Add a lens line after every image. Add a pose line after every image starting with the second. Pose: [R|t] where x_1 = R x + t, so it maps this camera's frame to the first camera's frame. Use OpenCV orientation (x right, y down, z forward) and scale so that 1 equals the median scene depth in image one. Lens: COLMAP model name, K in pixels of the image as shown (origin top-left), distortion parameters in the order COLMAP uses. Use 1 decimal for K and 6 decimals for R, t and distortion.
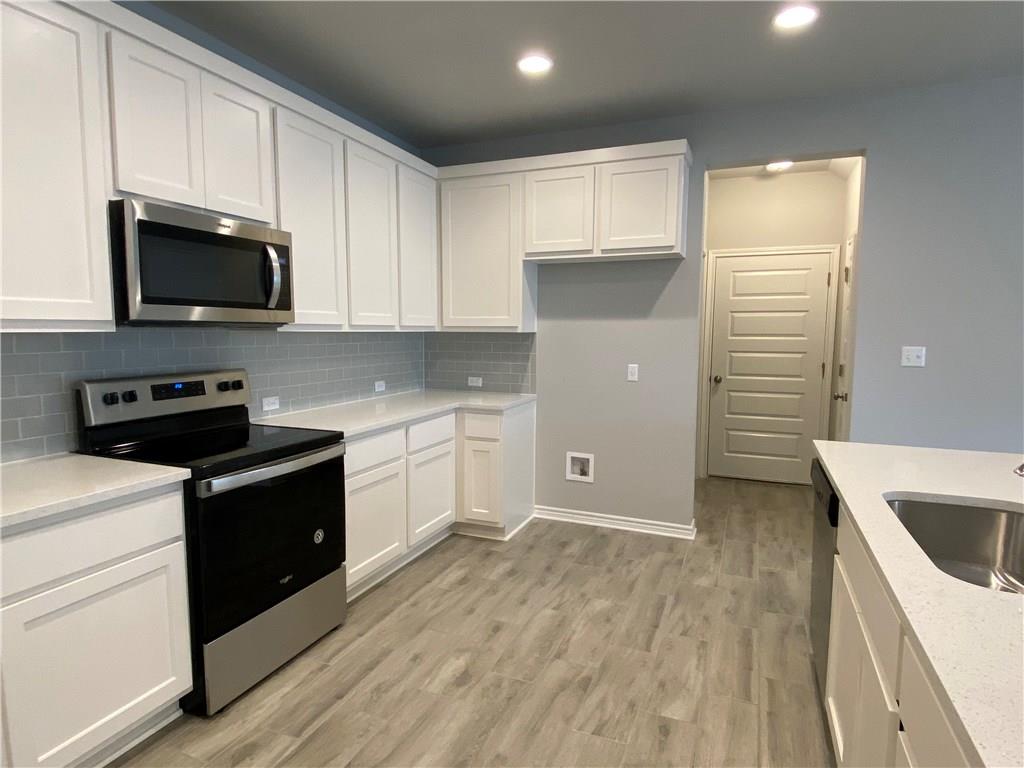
lens RADIAL K [[585.6, 0, 511.7], [0, 585.6, 385.6], [0, 0, 1]] dist [0.054259, -0.044788]
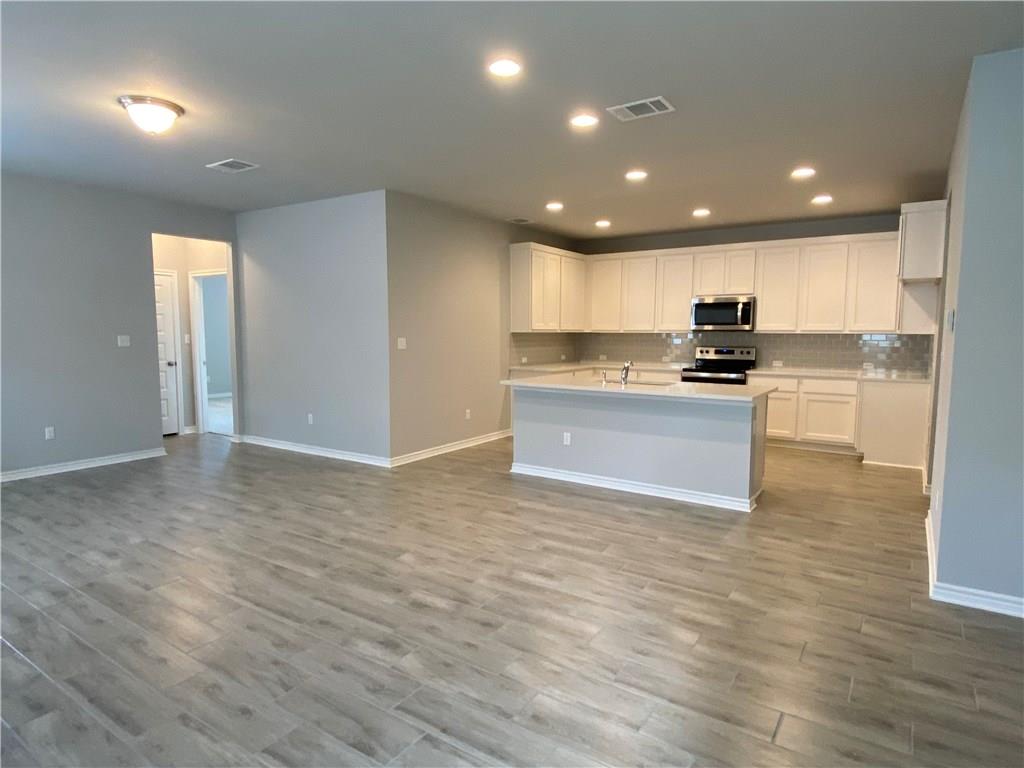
lens RADIAL K [[585.6, 0, 514.6], [0, 585.6, 382.8], [0, 0, 1]] dist [0.054259, -0.044788]
pose [[-0.203008, 0.079528, -0.975942, 2.008094], [-0.101001, 0.989679, 0.101657, -0.025749], [0.973954, 0.119209, -0.192880, 0.404684]]
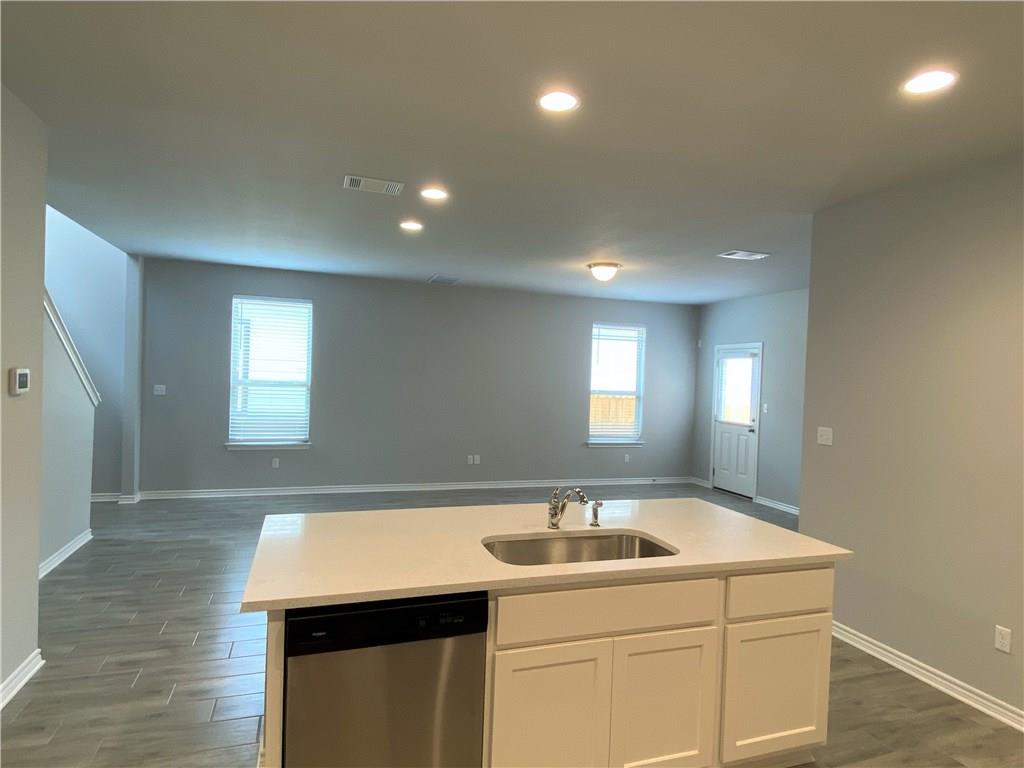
lens RADIAL K [[585.6, 0, 513.4], [0, 585.6, 385.4], [0, 0, 1]] dist [0.054259, -0.044788]
pose [[-0.651245, -0.046200, 0.757460, -0.117017], [0.030546, 0.995740, 0.086996, -0.142101], [-0.758253, 0.079793, -0.647060, 0.902719]]
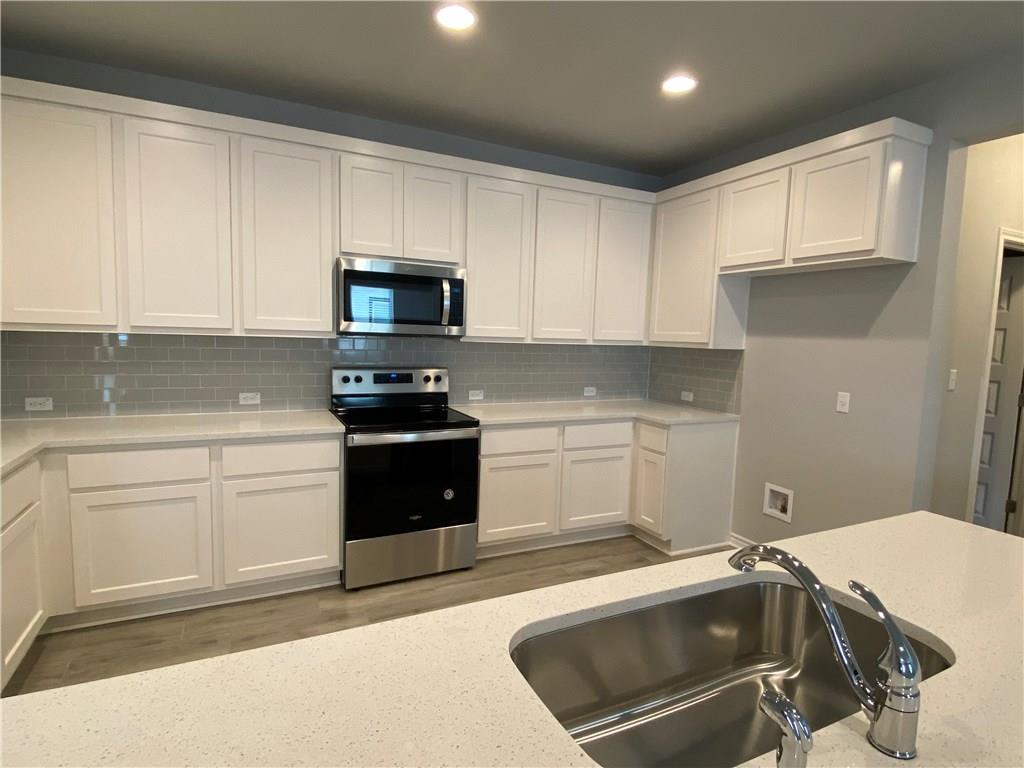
lens RADIAL K [[541.0, 0, 511.9], [0, 541.0, 384.8], [0, 0, 1]] dist [0.029550, -0.020995]
pose [[0.744696, 0.081626, -0.662394, 0.432106], [-0.090879, 0.995651, 0.020522, -0.023537], [0.661188, 0.044915, 0.748875, 0.124817]]
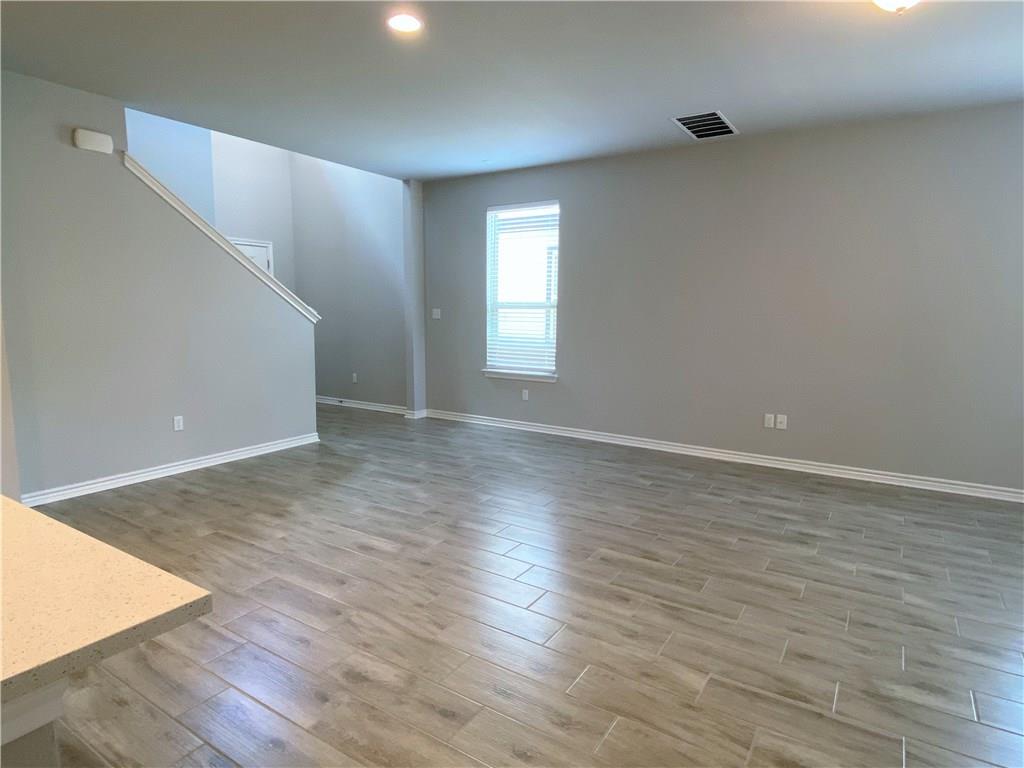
lens RADIAL K [[585.6, 0, 515.2], [0, 585.6, 391.2], [0, 0, 1]] dist [0.054259, -0.044788]
pose [[0.187321, -0.146803, 0.971267, 0.210579], [0.086066, 0.987420, 0.132646, 0.030500], [-0.978521, 0.058745, 0.197599, -0.137070]]
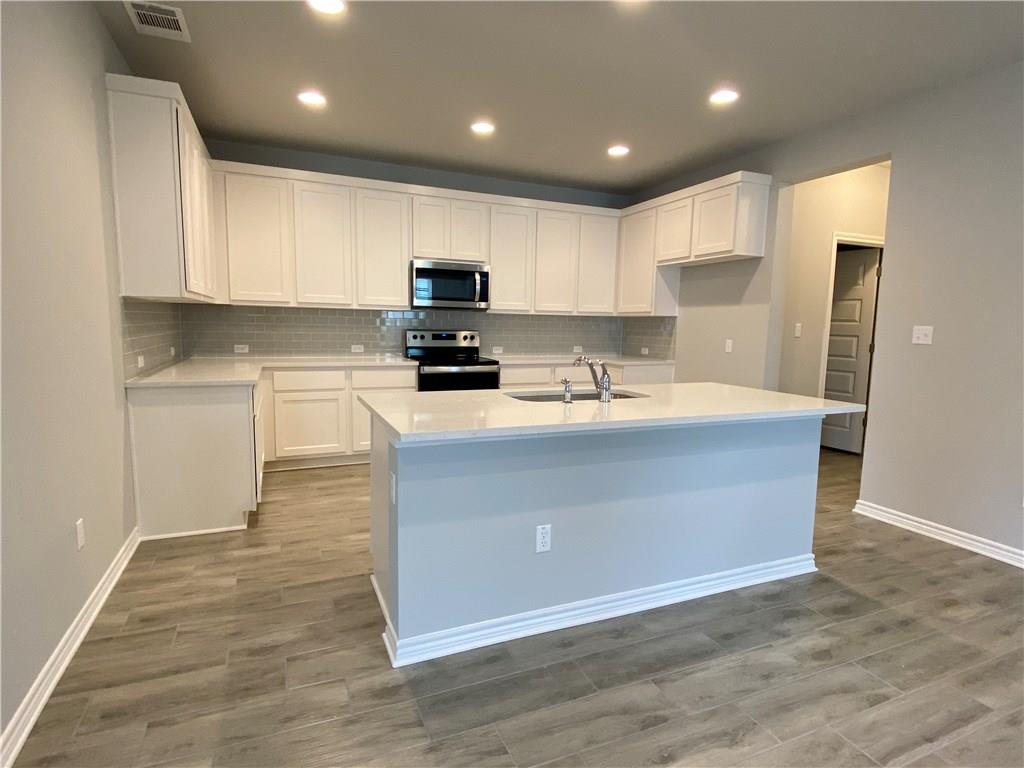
lens RADIAL K [[541.0, 0, 510.9], [0, 541.0, 386.9], [0, 0, 1]] dist [0.029550, -0.020995]
pose [[0.706255, 0.091774, -0.701984, 0.853708], [-0.083825, 0.995427, 0.045803, 0.062989], [0.702978, 0.026495, 0.710718, -0.244630]]
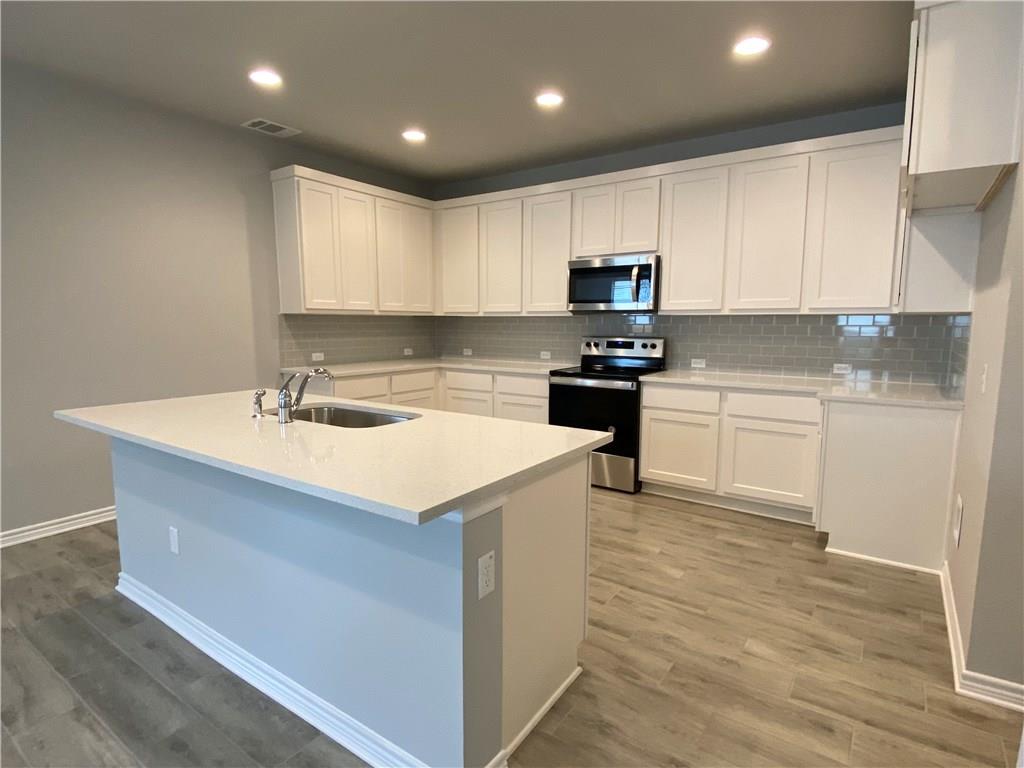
lens RADIAL K [[541.0, 0, 510.7], [0, 541.0, 384.1], [0, 0, 1]] dist [0.029550, -0.020995]
pose [[-0.225903, 0.102479, -0.968744, 0.979588], [-0.100389, 0.986708, 0.127789, -0.043296], [0.968963, 0.126119, -0.212613, 0.780499]]
